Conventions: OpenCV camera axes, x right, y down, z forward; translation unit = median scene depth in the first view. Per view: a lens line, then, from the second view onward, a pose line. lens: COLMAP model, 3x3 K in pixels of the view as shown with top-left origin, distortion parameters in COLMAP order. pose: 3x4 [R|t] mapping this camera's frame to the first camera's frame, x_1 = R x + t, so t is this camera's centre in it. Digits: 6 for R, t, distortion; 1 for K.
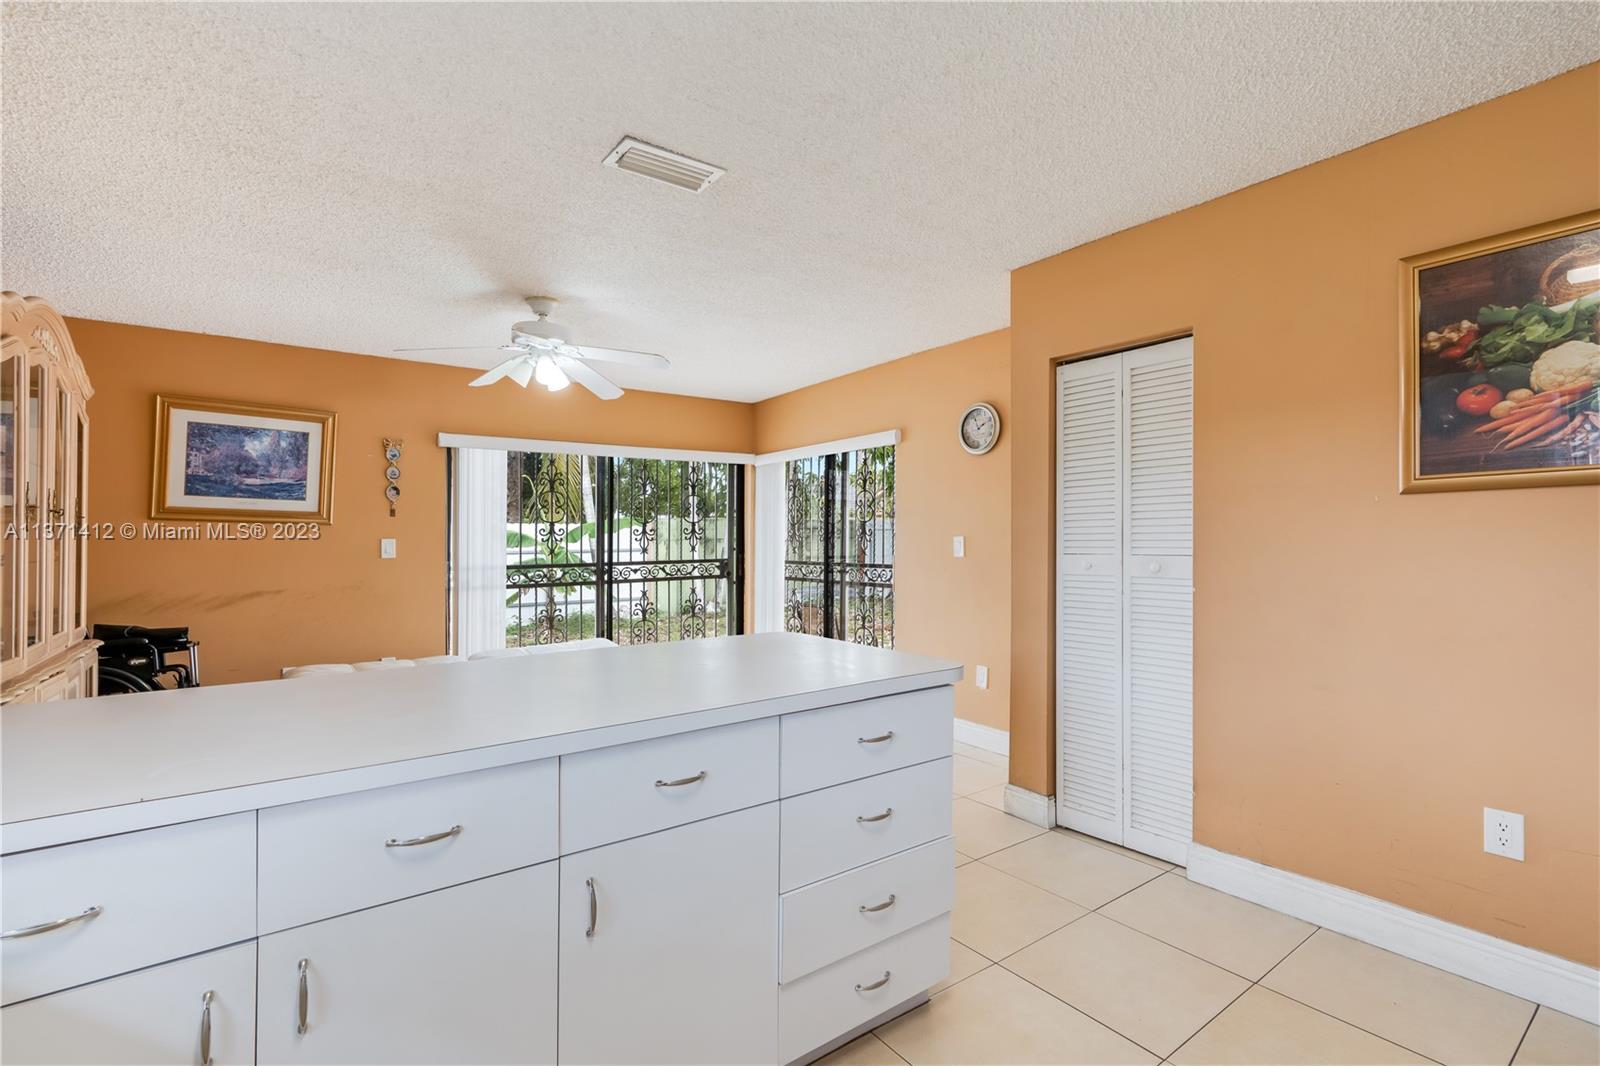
lens RADIAL K [[714.4, 0, 801.0], [0, 714.4, 536.0], [0, 0, 1]] dist [-0.004138, 0.001198]
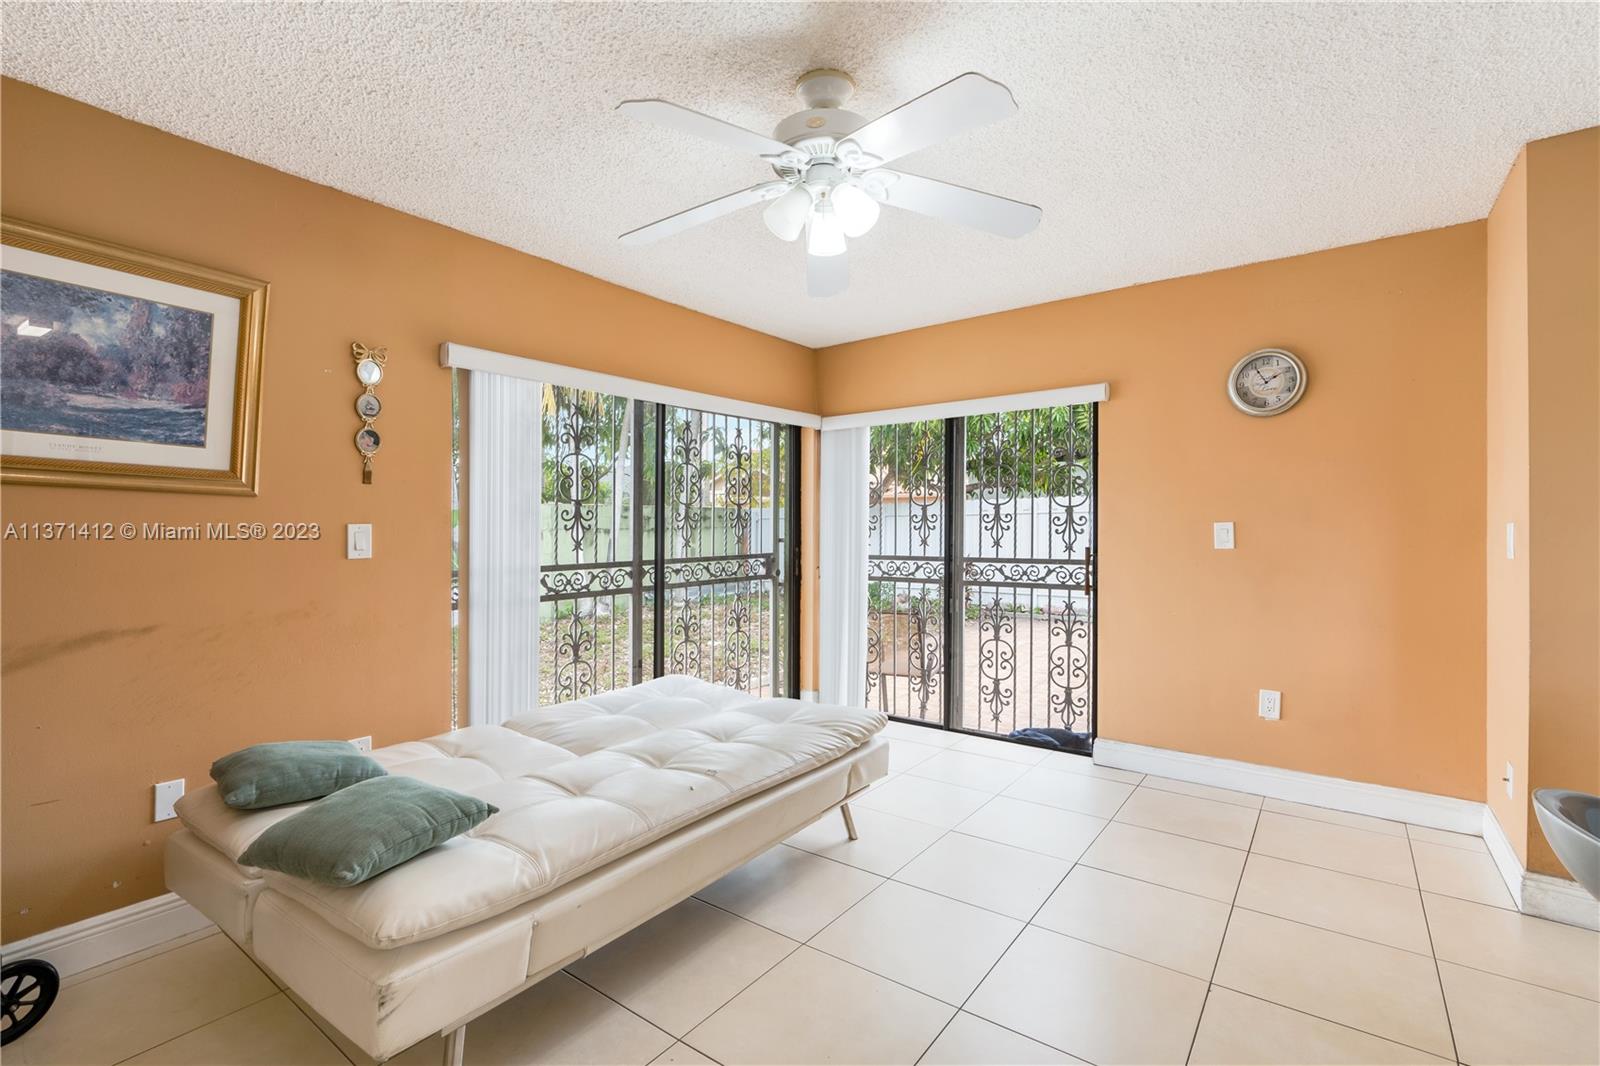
lens RADIAL K [[724.6, 0, 820.3], [0, 724.6, 527.2], [0, 0, 1]] dist [-0.014652, 0.006290]
pose [[0.957177, 0.001224, 0.289502, -0.418461], [-0.001335, 0.999999, 0.000188, 0.006280], [-0.289501, -0.000567, 0.957177, 0.378673]]
